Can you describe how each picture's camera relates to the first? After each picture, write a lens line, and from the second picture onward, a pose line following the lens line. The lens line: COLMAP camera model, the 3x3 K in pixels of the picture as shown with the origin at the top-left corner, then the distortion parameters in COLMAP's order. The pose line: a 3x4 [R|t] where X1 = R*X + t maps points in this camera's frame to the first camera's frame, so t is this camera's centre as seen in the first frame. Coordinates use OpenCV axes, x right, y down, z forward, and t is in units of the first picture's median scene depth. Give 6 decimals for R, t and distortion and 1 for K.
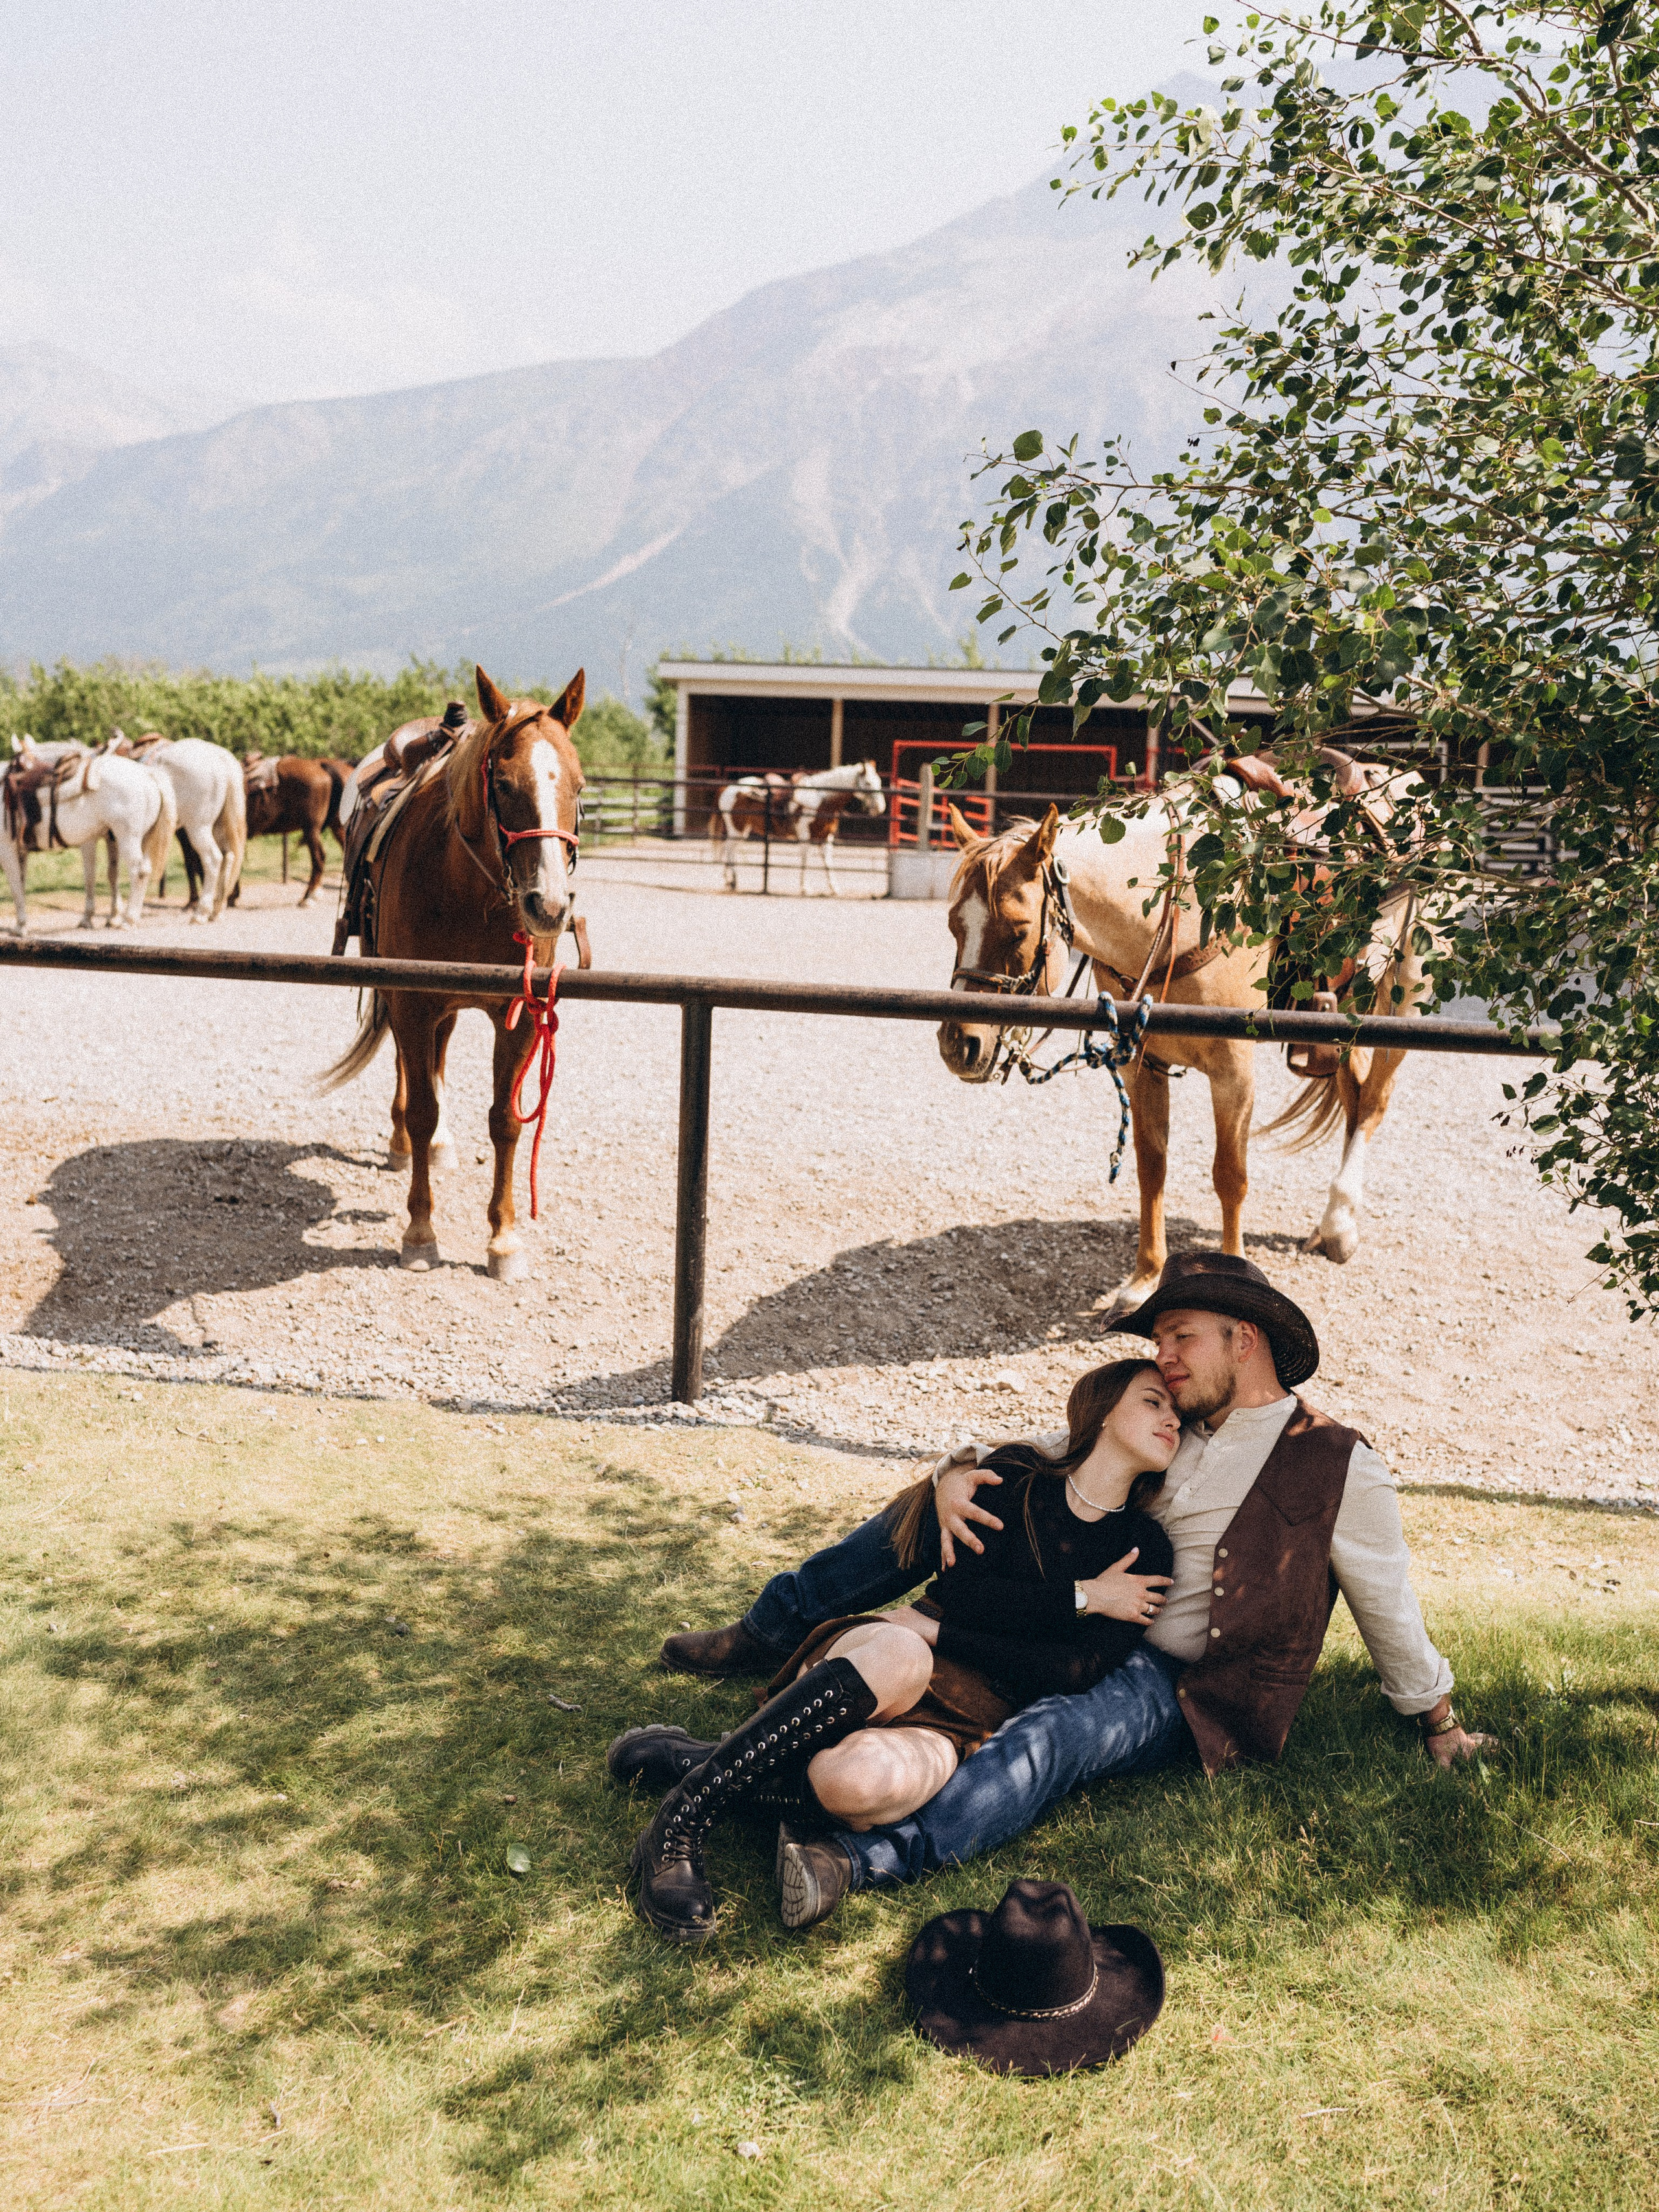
lens RADIAL K [[2306.6, 0, 837.1], [0, 2306.6, 1104.0], [0, 0, 1]] dist [0.010279, -0.002072]
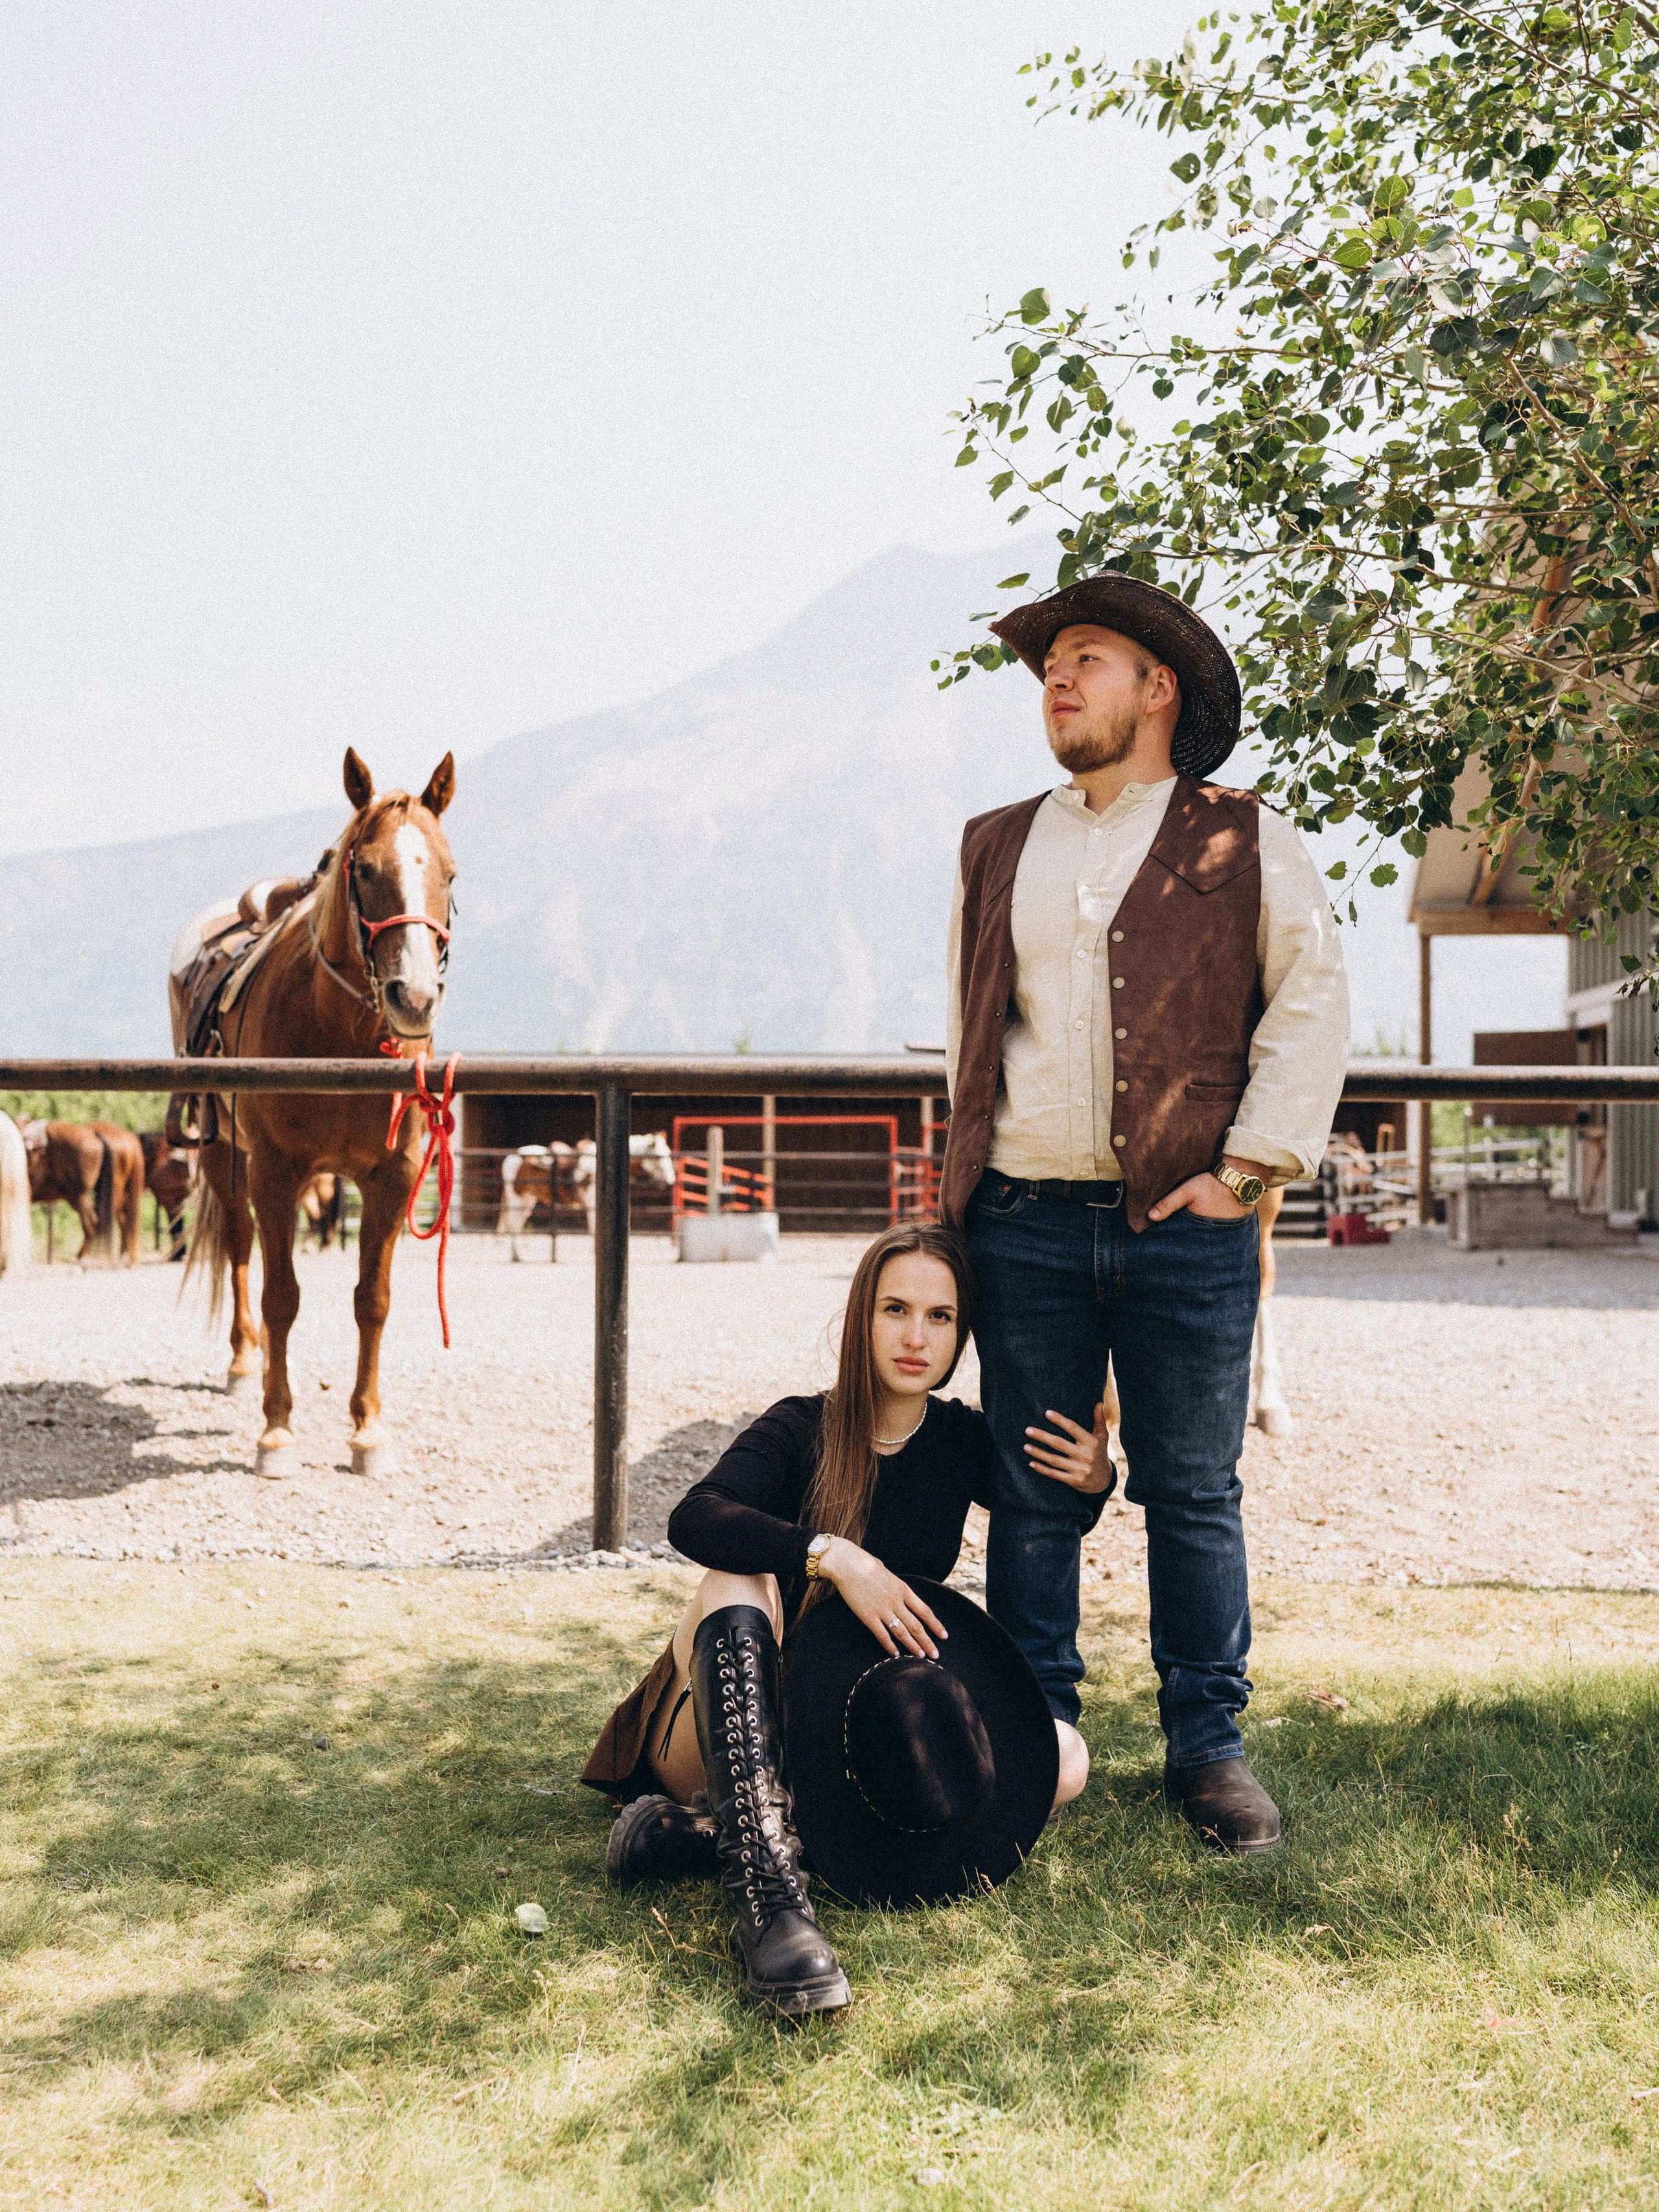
lens RADIAL K [[2312.1, 0, 828.6], [0, 2312.1, 1085.3], [0, 0, 1]] dist [0.007837, 0.002981]
pose [[0.994647, -0.028431, 0.099341, -0.060352], [0.046305, 0.982106, -0.182549, 0.110851], [-0.092373, 0.186172, 0.978165, 0.100397]]
